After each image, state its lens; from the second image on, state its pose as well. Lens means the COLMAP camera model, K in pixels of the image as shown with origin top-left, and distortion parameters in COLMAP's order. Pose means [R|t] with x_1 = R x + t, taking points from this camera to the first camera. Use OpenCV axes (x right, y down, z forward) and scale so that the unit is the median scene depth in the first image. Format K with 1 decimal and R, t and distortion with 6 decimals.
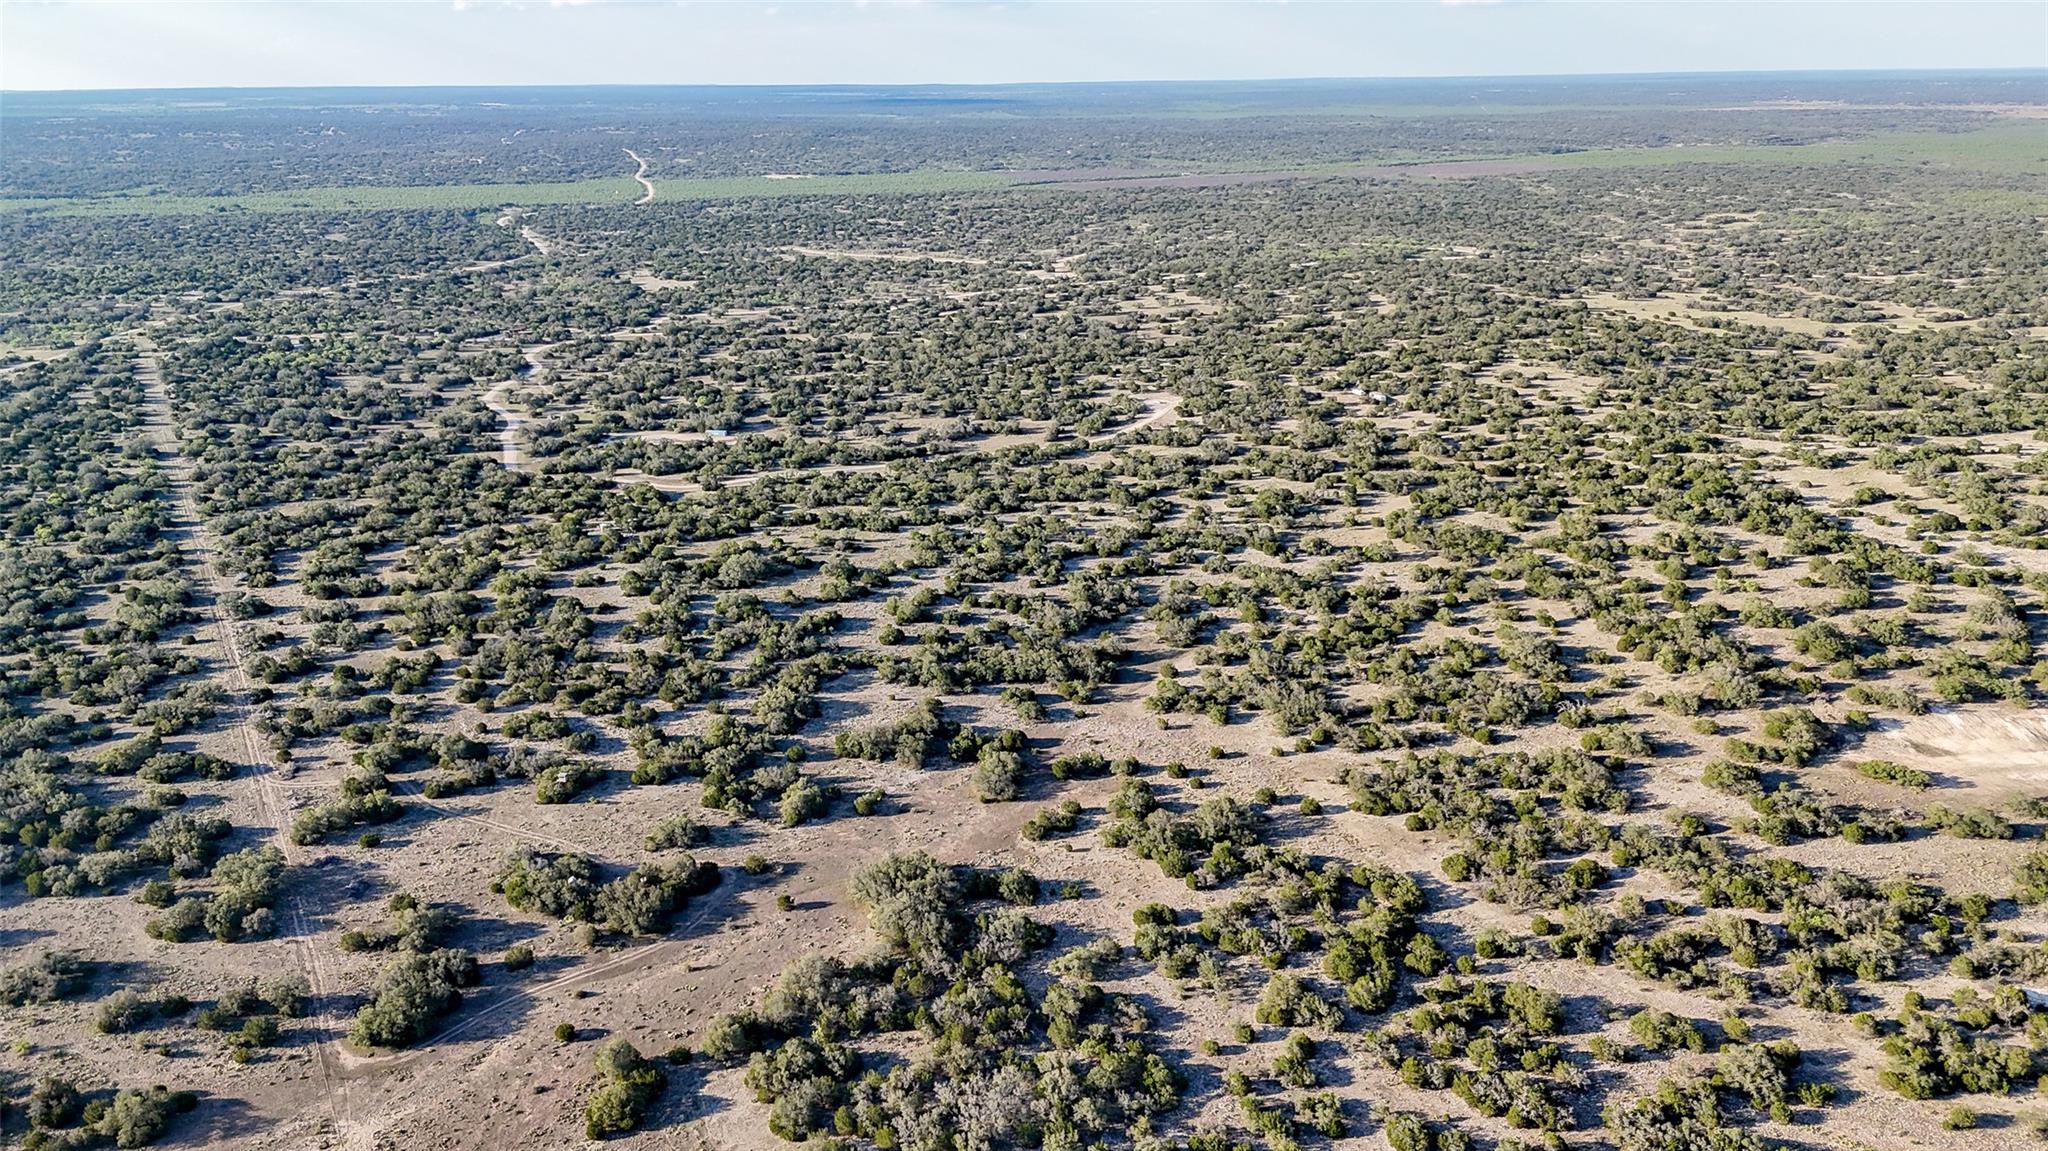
lens RADIAL K [[1564.9, 0, 1027.4], [0, 1564.9, 573.2], [0, 0, 1]] dist [0.058885, -0.054503]
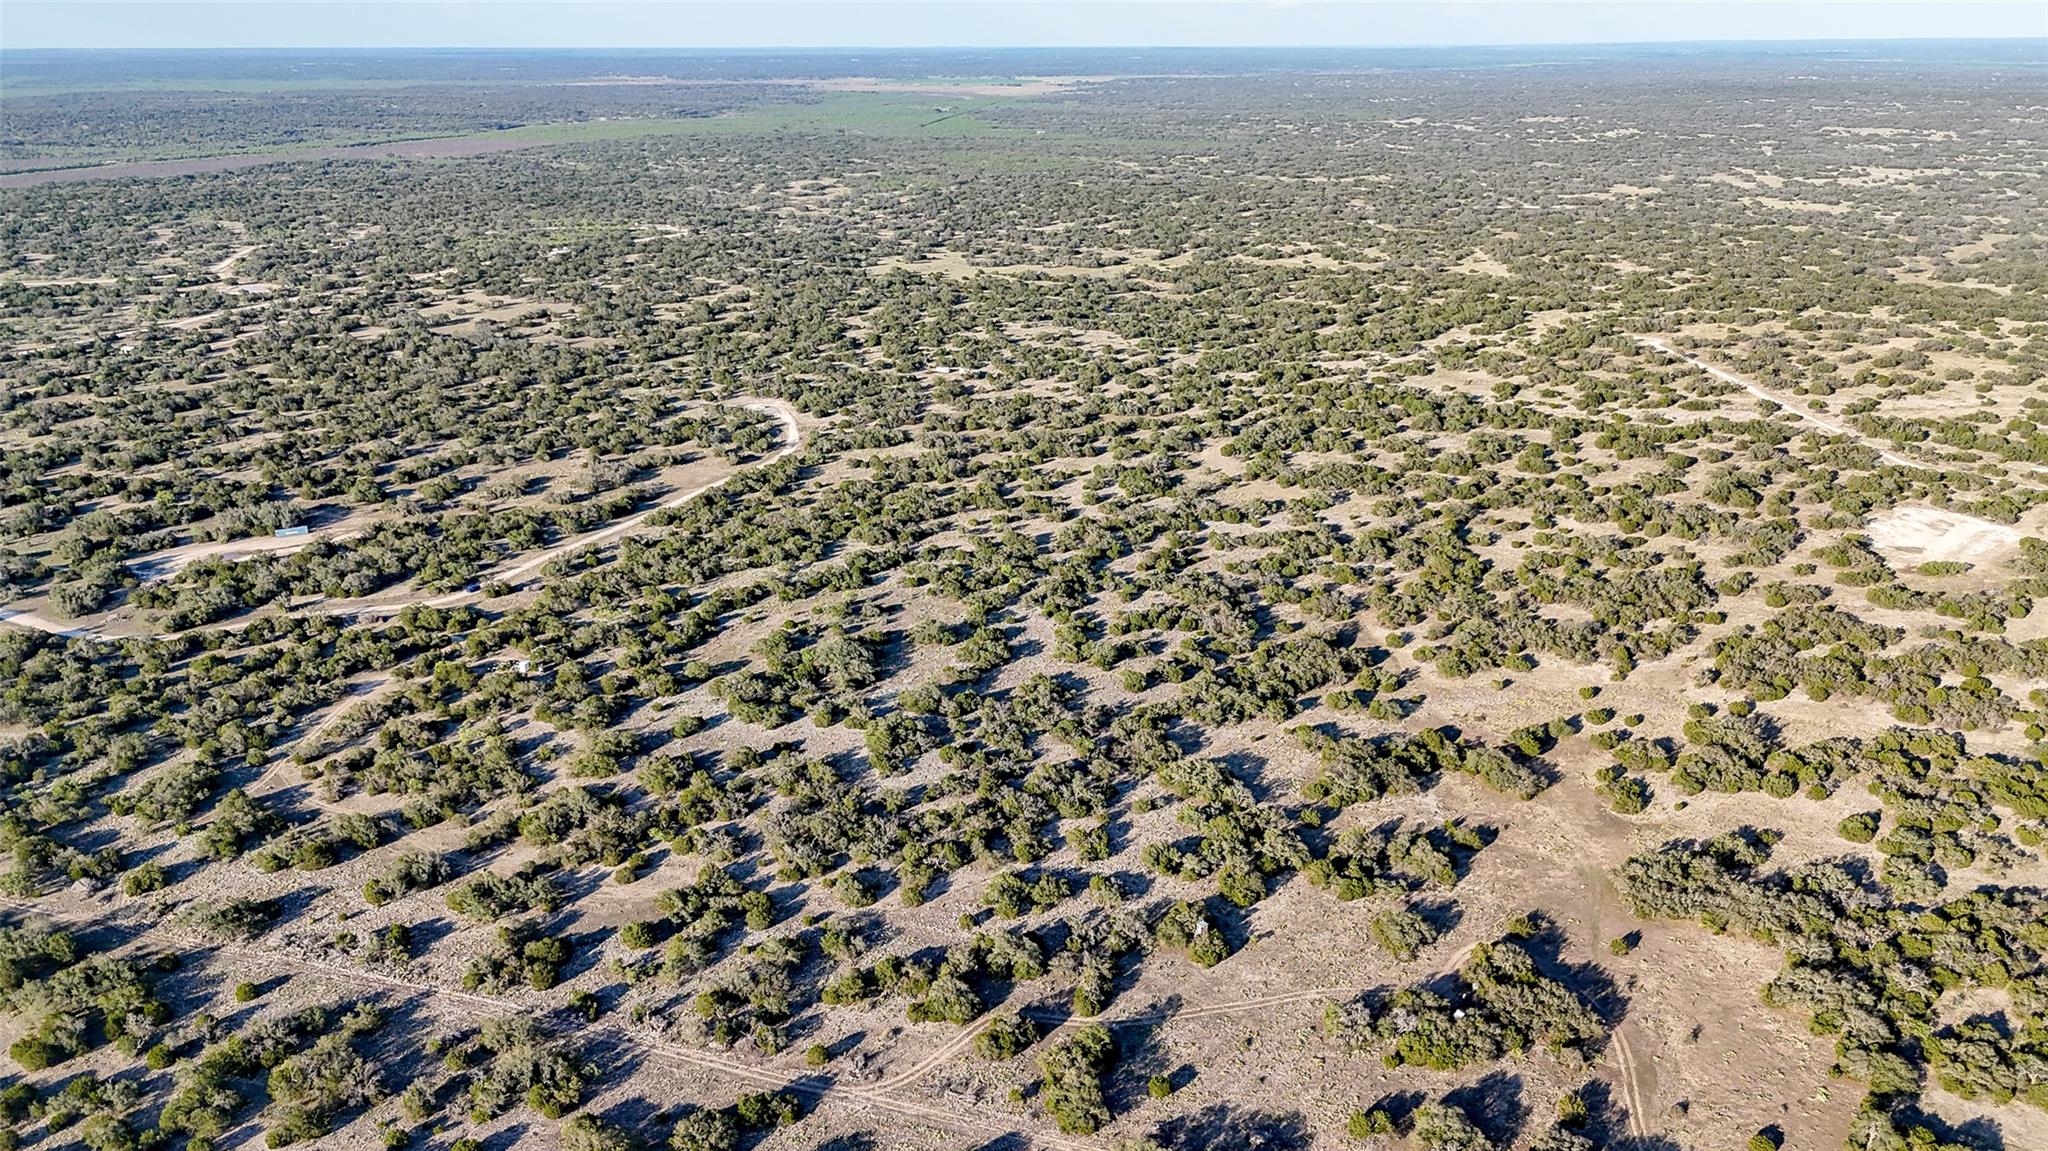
lens RADIAL K [[1564.9, 0, 1035.3], [0, 1564.9, 579.2], [0, 0, 1]] dist [0.058885, -0.054503]
pose [[0.746397, -0.210931, 0.631189, -0.742030], [0.199676, 0.975725, 0.089946, -0.117426], [-0.634840, 0.058898, 0.770396, 0.388925]]
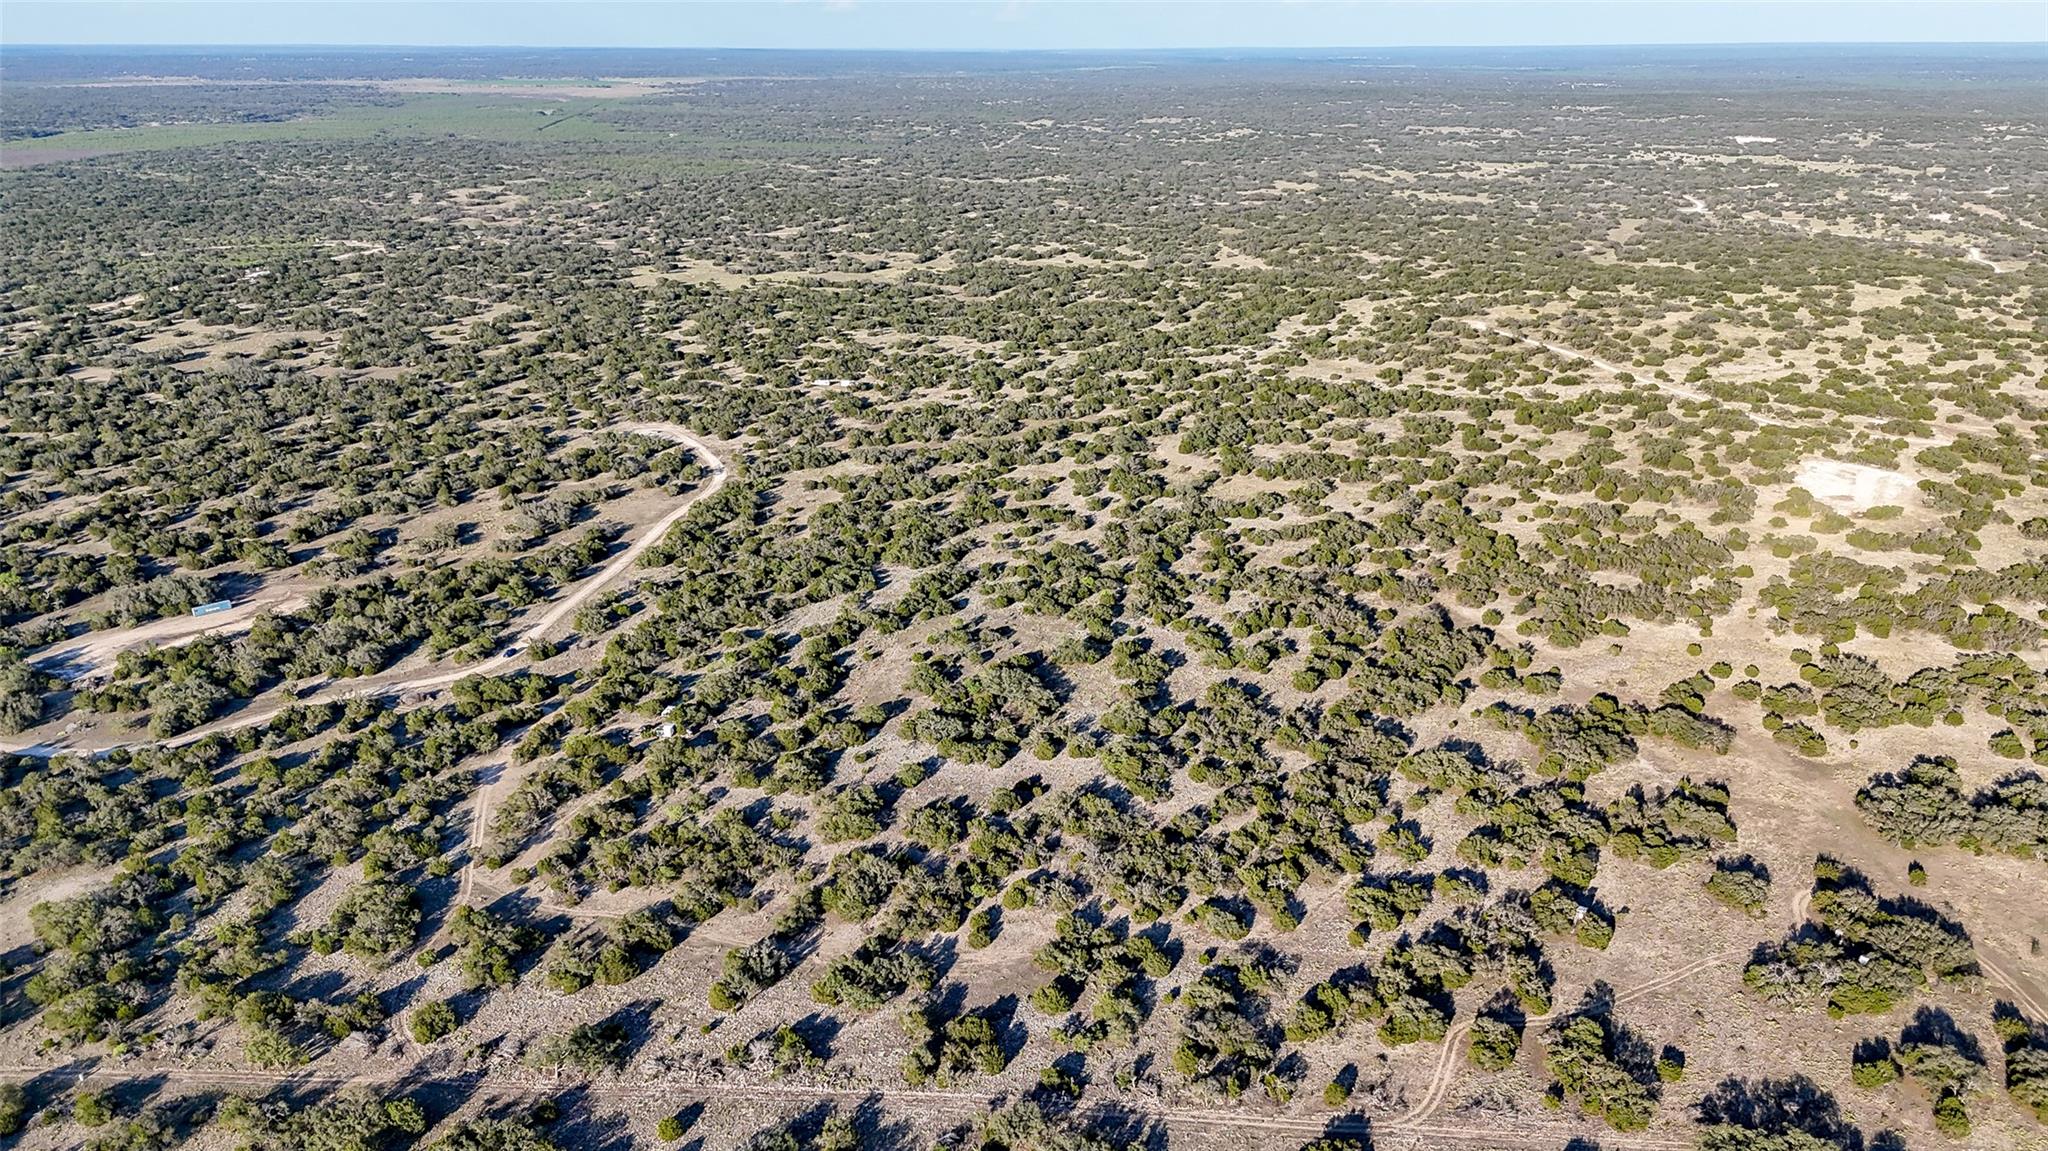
lens RADIAL K [[1564.9, 0, 1040.9], [0, 1564.9, 574.8], [0, 0, 1]] dist [0.058885, -0.054503]
pose [[0.542604, -0.261864, 0.798128, -0.944237], [0.250093, 0.957437, 0.144108, -0.199710], [-0.801894, 0.121412, 0.585000, 0.655446]]
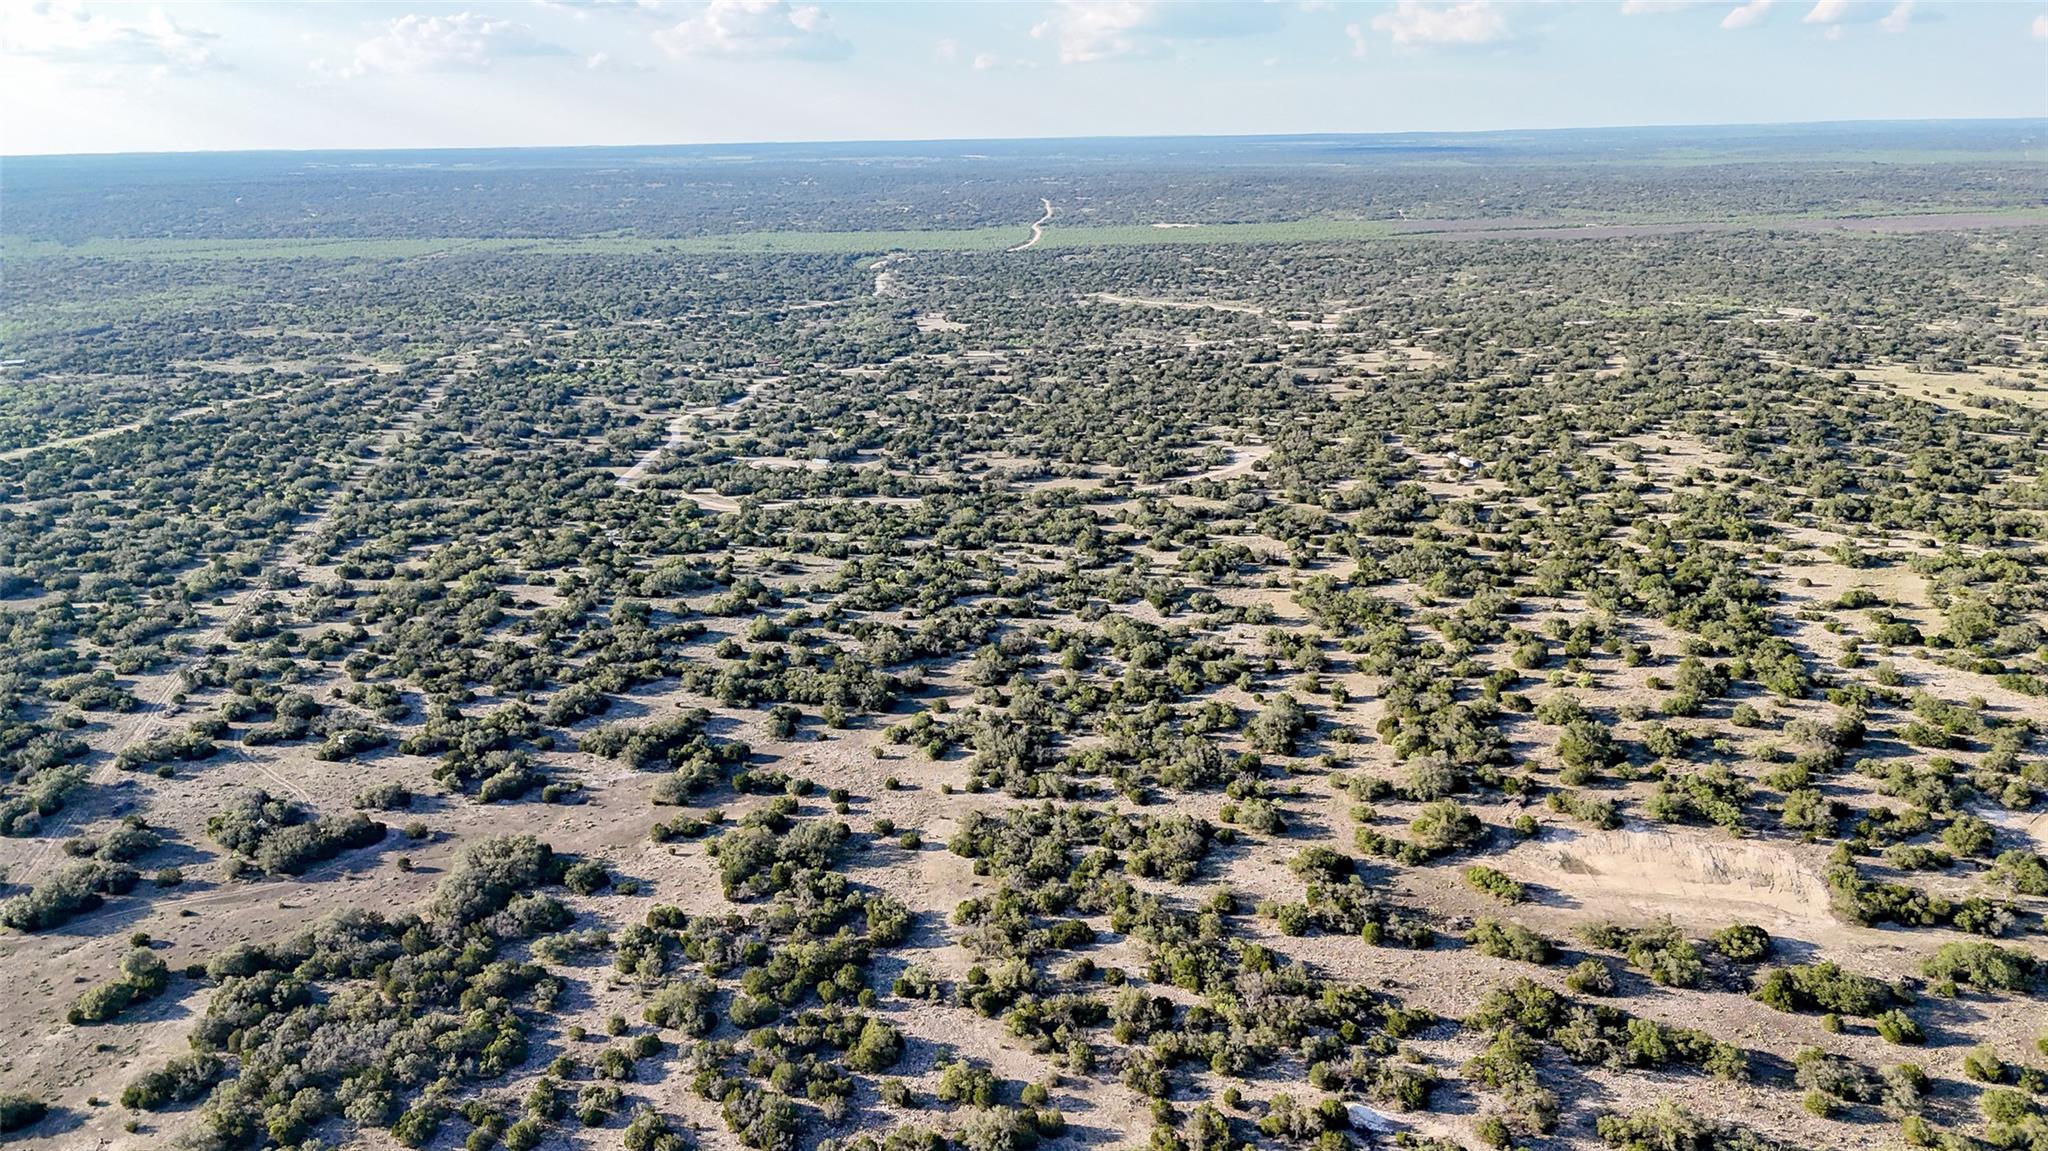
lens RADIAL K [[1564.9, 0, 1026.7], [0, 1564.9, 574.4], [0, 0, 1]] dist [0.058885, -0.054503]
pose [[0.953975, 0.076012, -0.290093, 0.460004], [-0.084106, 0.996336, -0.015517, -0.013592], [0.287851, 0.039202, 0.956873, 0.028433]]
